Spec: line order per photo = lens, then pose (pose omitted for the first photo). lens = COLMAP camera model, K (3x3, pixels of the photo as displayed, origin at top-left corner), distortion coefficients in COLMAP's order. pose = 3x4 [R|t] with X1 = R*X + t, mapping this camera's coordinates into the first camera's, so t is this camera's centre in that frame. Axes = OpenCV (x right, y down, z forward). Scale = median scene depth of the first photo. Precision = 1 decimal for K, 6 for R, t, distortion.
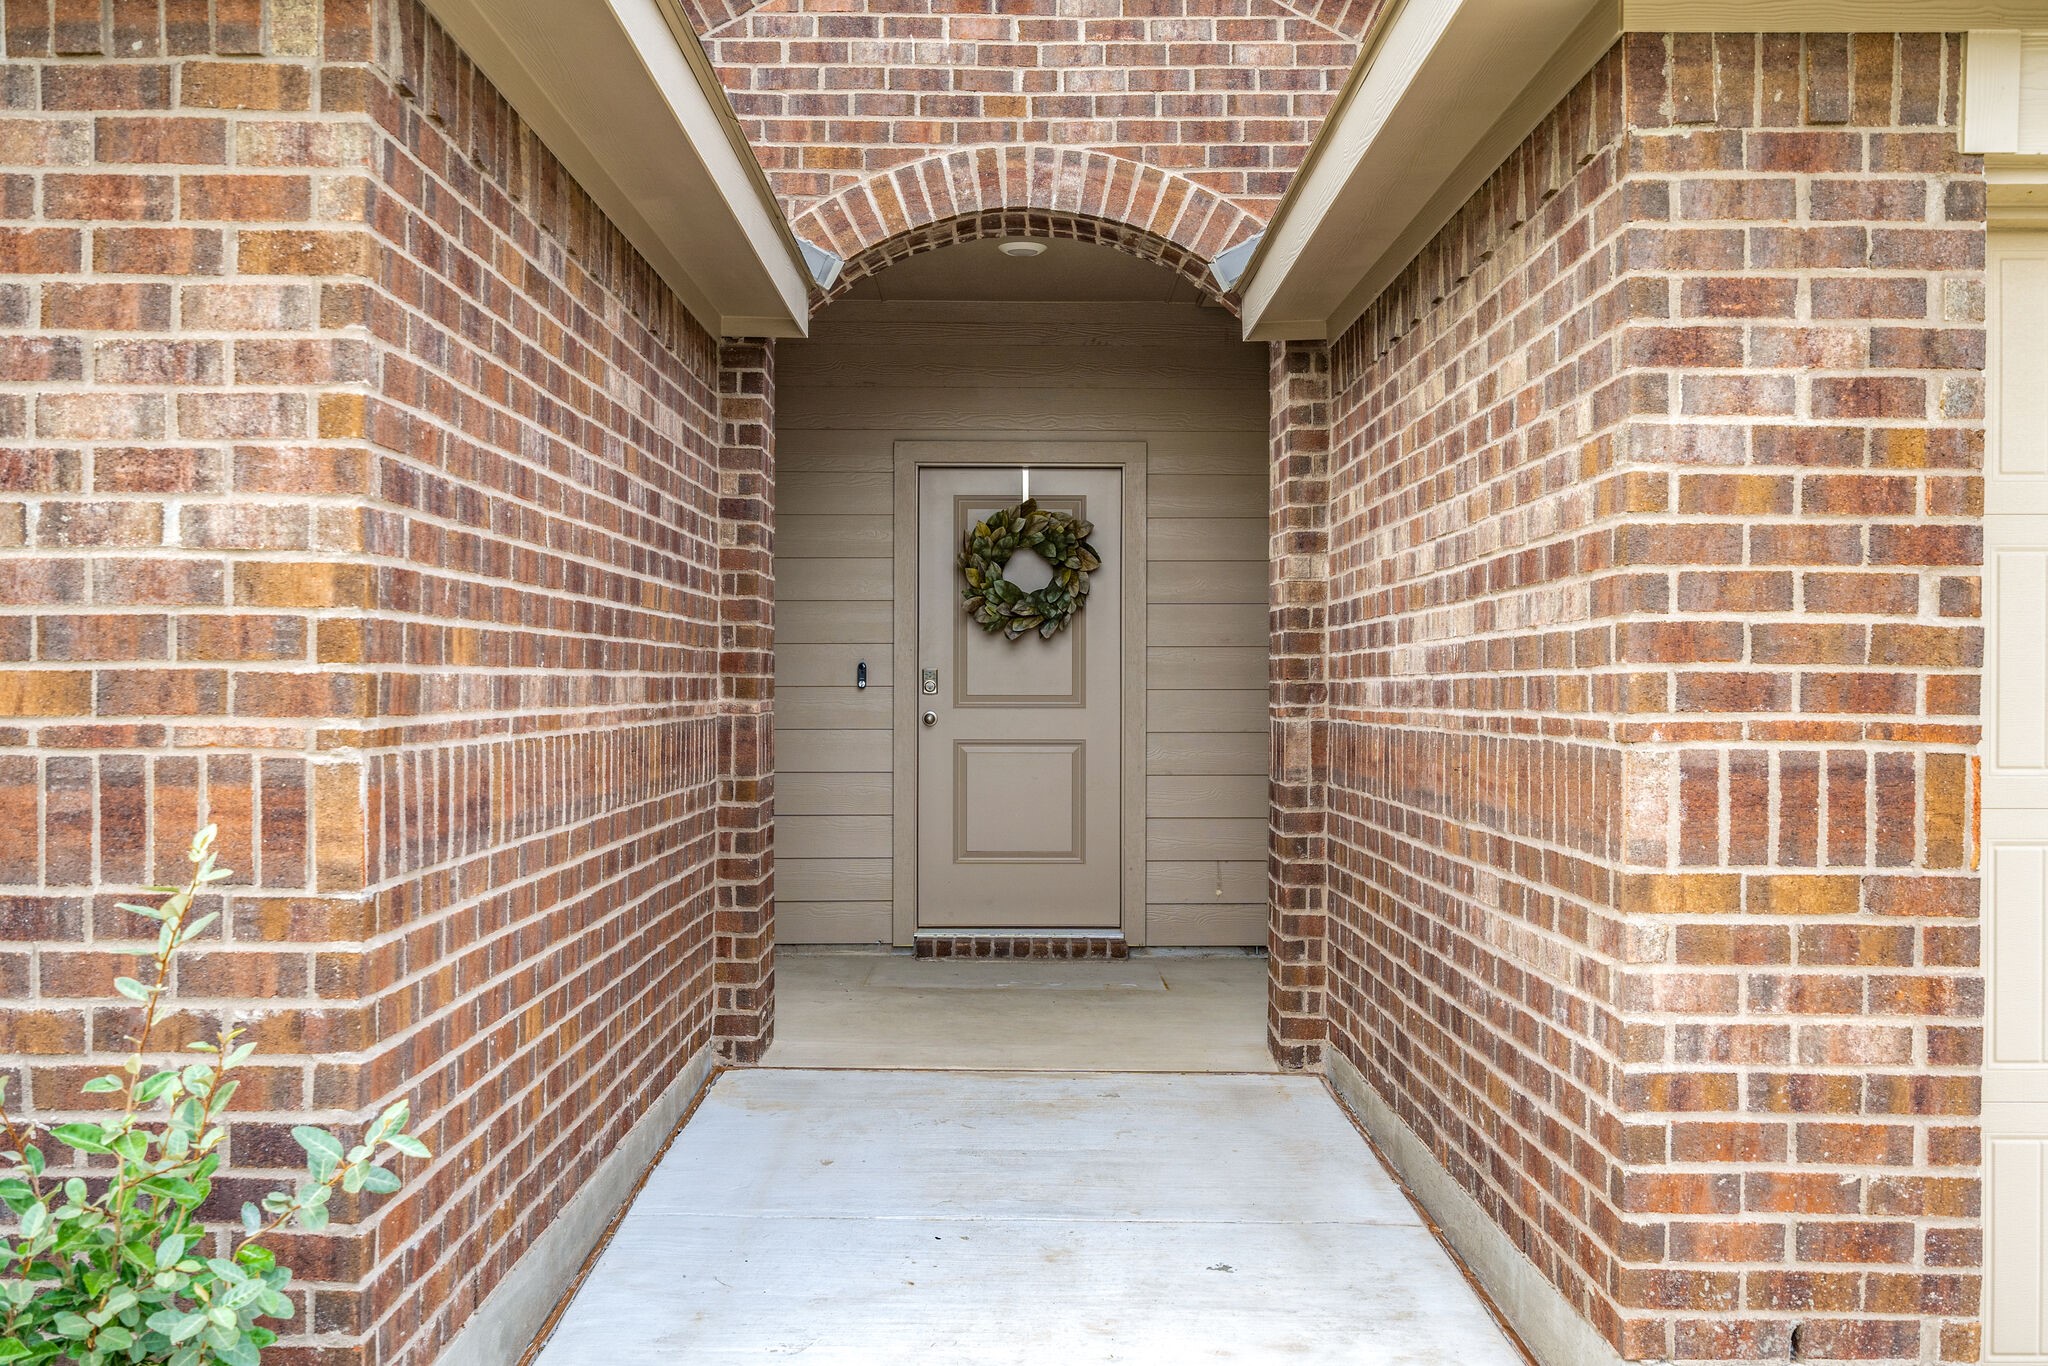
lens RADIAL K [[1935.4, 0, 1023.6], [0, 1935.4, 686.7], [0, 0, 1]] dist [0.001724, 0.000000]
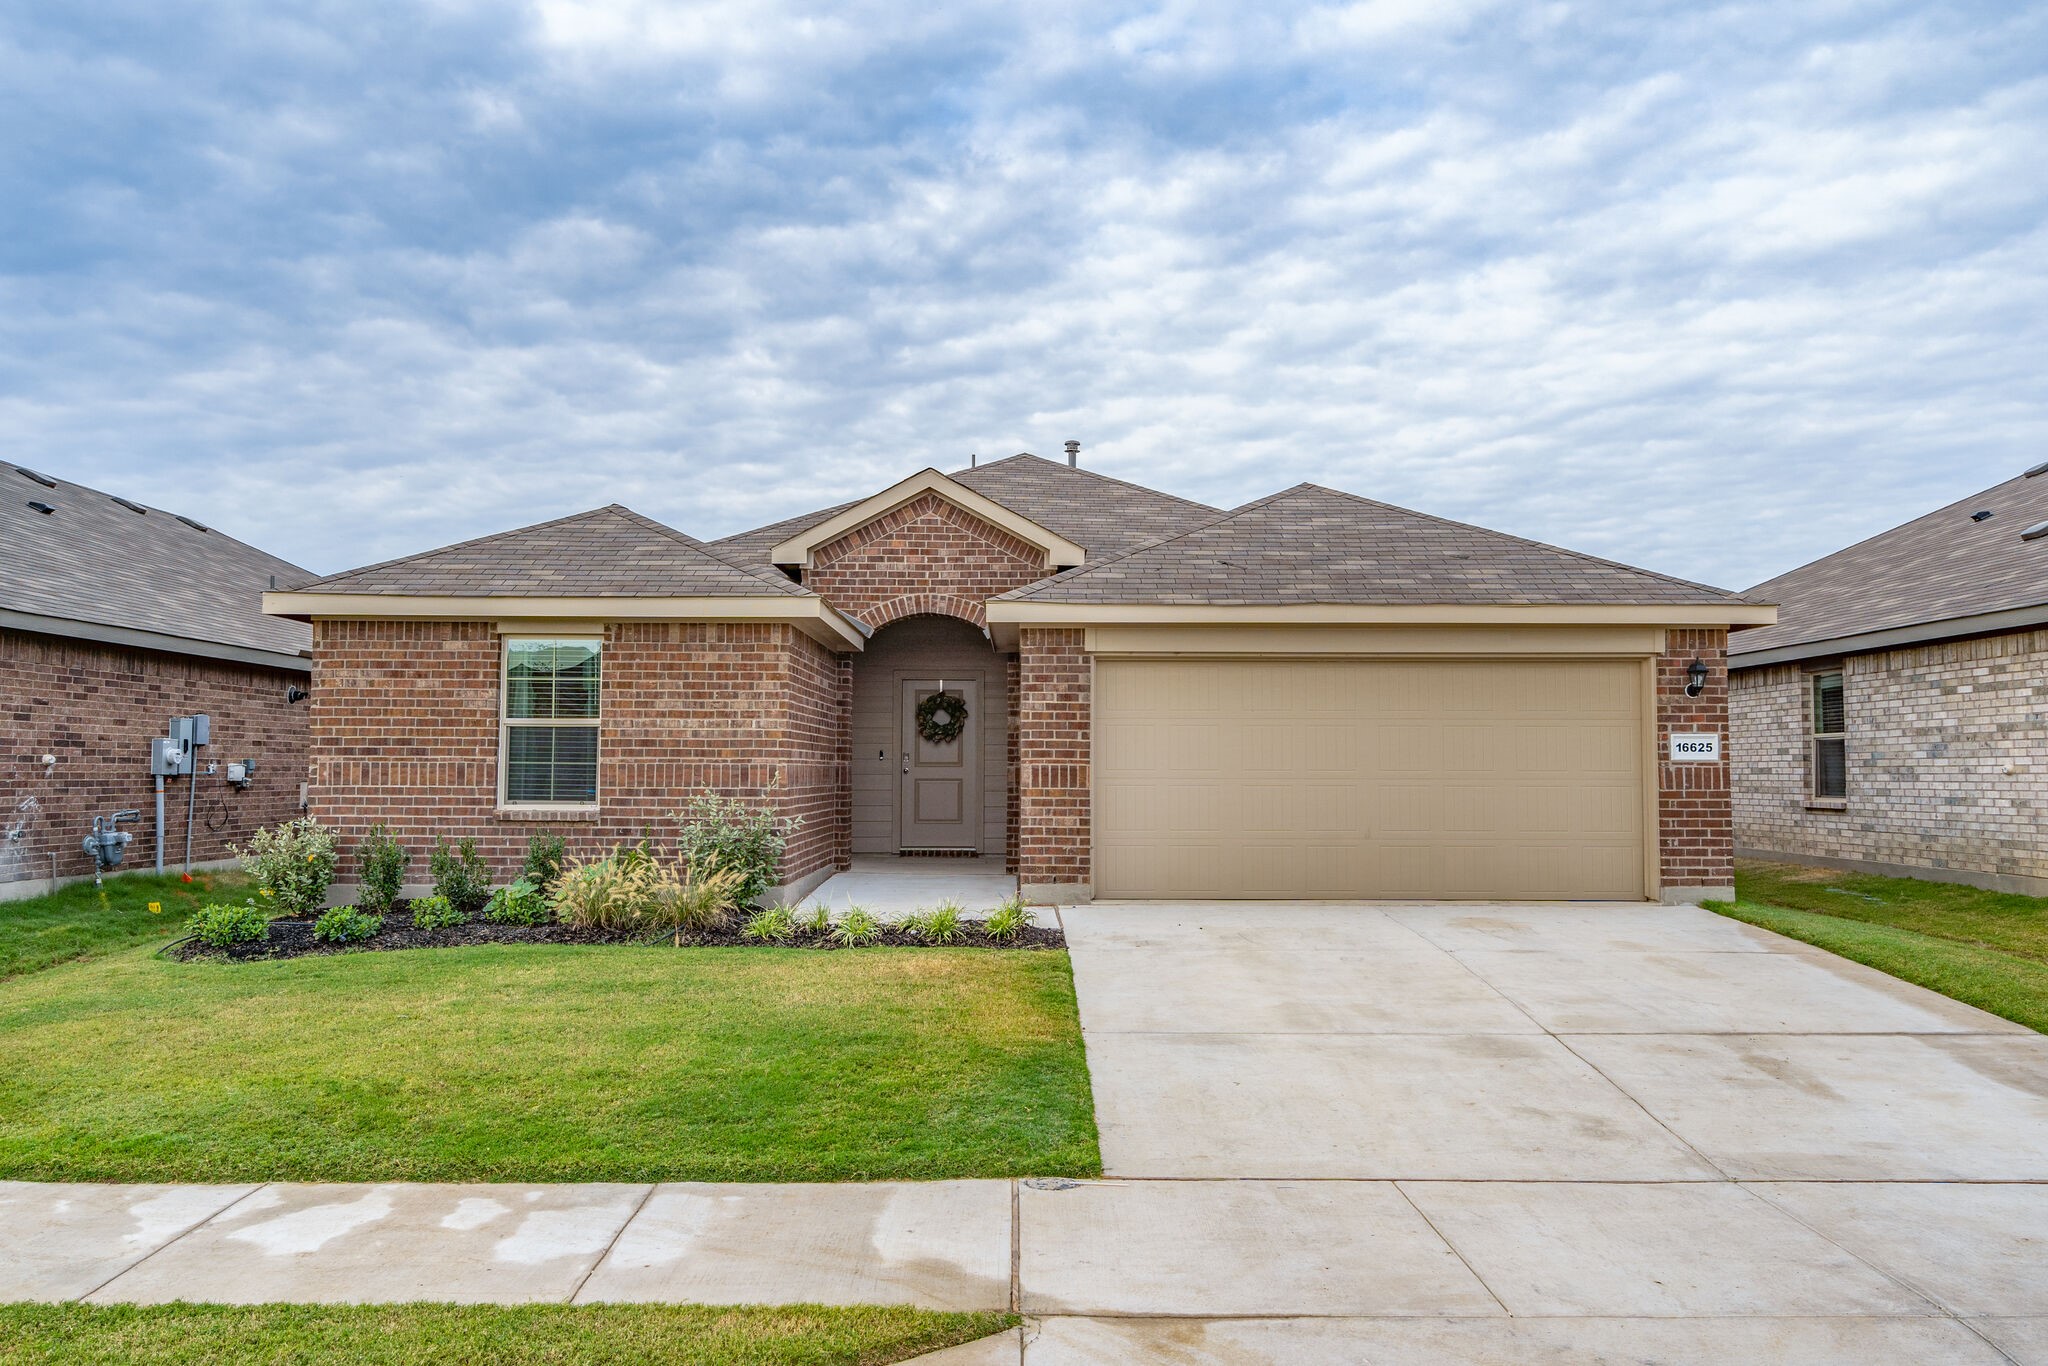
lens RADIAL K [[1538.7, 0, 1024.2], [0, 1538.7, 681.0], [0, 0, 1]] dist [0.000779, 0.000022]
pose [[0.999998, 0.000109, -0.001975, 0.325535], [-0.000229, 0.998147, -0.060856, 0.058611], [0.001964, 0.060857, 0.998145, -3.130385]]
